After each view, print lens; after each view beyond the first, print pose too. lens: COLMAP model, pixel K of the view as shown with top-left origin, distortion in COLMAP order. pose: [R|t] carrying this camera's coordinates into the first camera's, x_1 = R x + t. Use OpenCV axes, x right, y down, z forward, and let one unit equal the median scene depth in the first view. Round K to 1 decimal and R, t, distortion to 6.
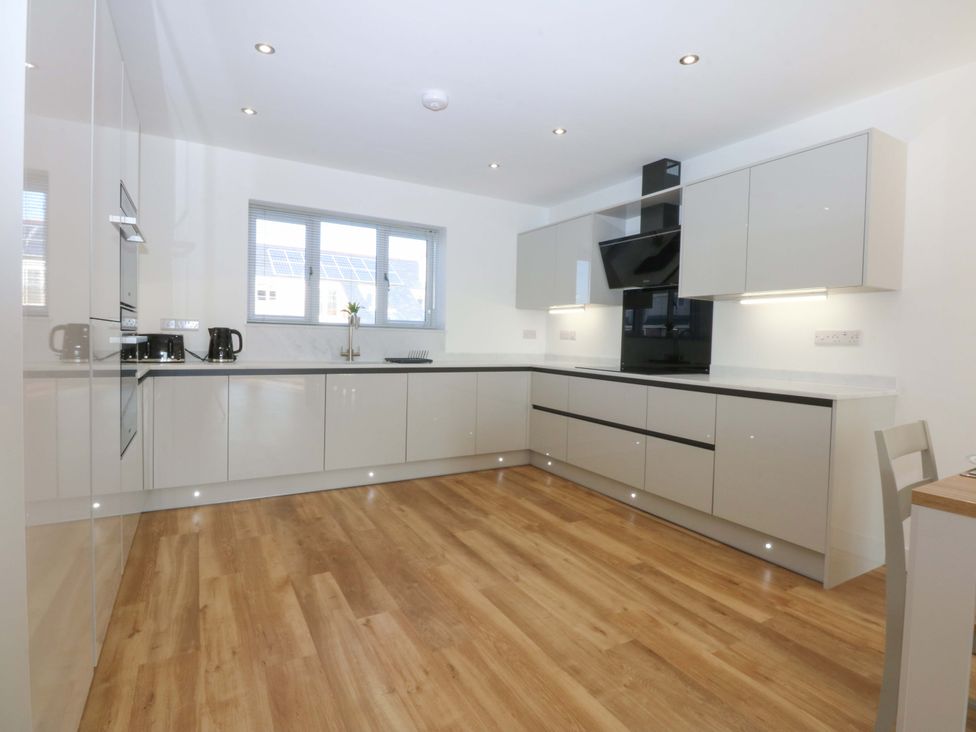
lens RADIAL K [[509.0, 0, 500.8], [0, 509.0, 357.7], [0, 0, 1]] dist [-0.015728, -0.004038]
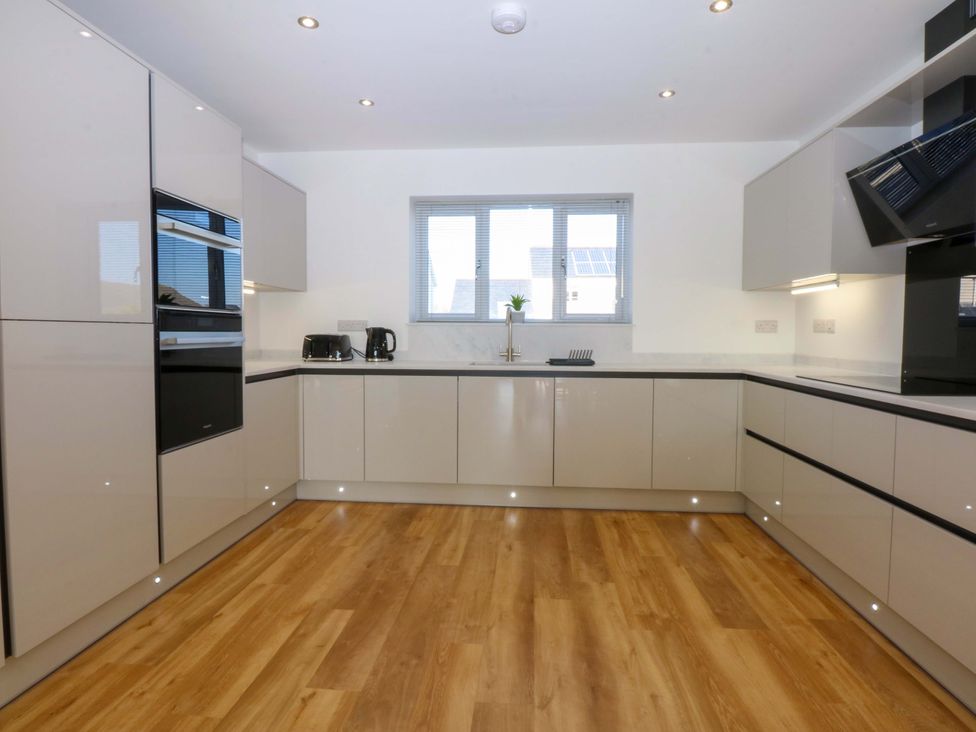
lens RADIAL K [[525.0, 0, 488.9], [0, 525.0, 353.7], [0, 0, 1]] dist [-0.004862, -0.009067]
pose [[0.814443, 0.003209, -0.580234, 0.310228], [-0.005800, 0.999980, -0.002610, -0.007369], [0.580214, 0.005491, 0.814445, 0.356568]]
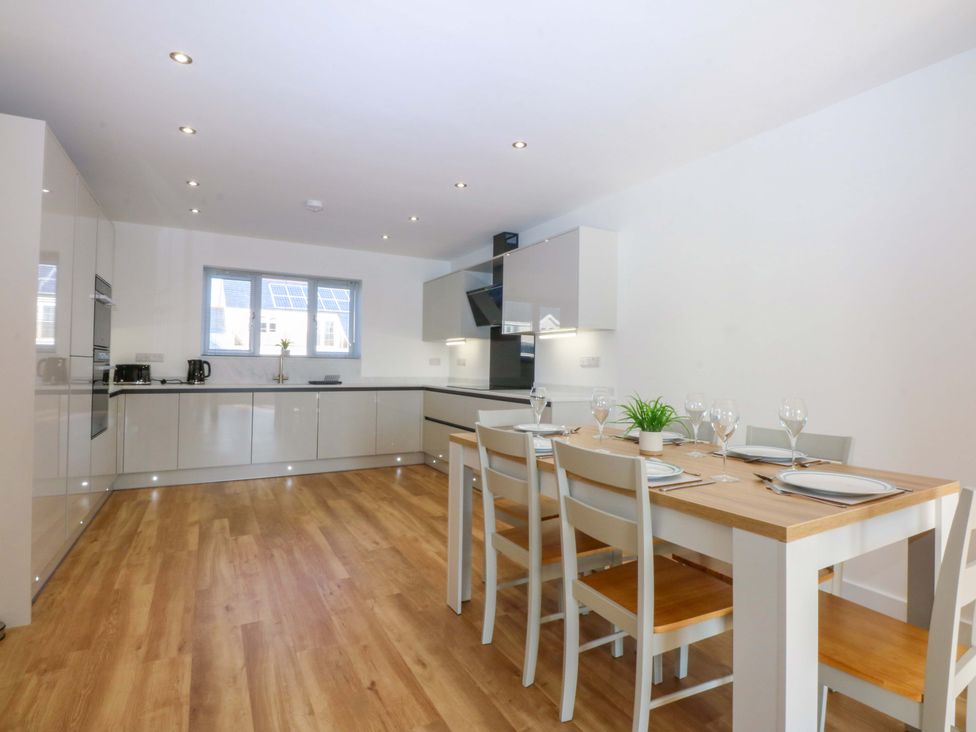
lens RADIAL K [[509.0, 0, 503.3], [0, 509.0, 354.3], [0, 0, 1]] dist [-0.015728, -0.004038]
pose [[0.999889, -0.011668, -0.009237, 0.448047], [0.011095, 0.998145, -0.059866, 0.024808], [0.009919, 0.059757, 0.998164, -0.474955]]
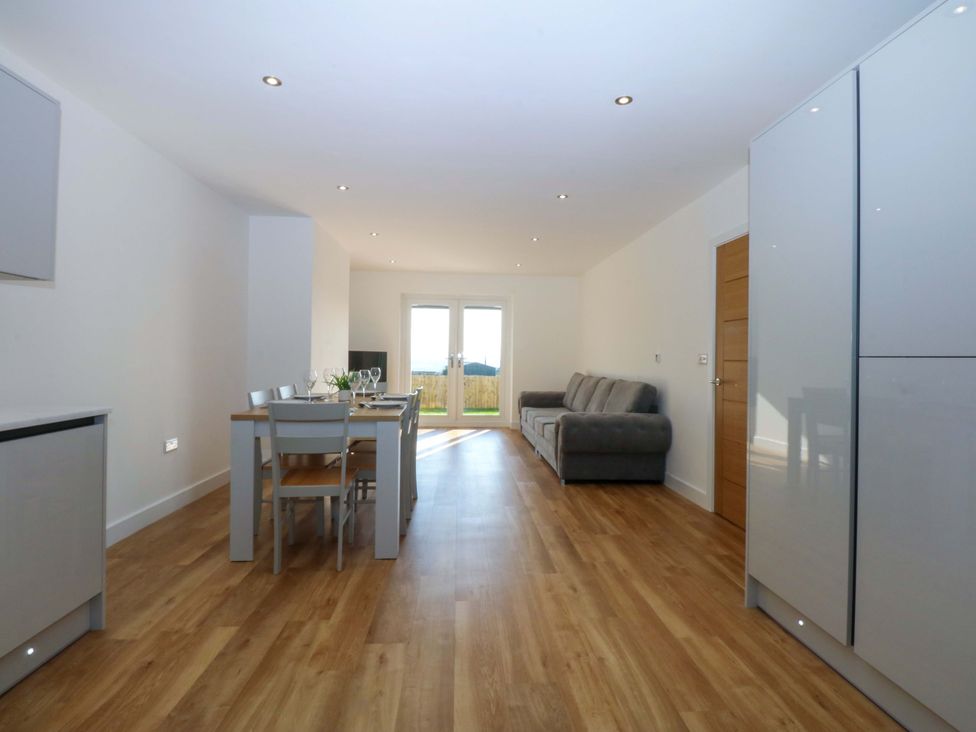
lens RADIAL K [[527.3, 0, 489.5], [0, 527.3, 361.4], [0, 0, 1]] dist [-0.005829, -0.002351]
pose [[-0.889076, -0.041652, 0.455861, -0.299912], [-0.020400, 0.998468, 0.051443, -0.057969], [-0.457305, 0.036438, -0.888563, 1.270163]]
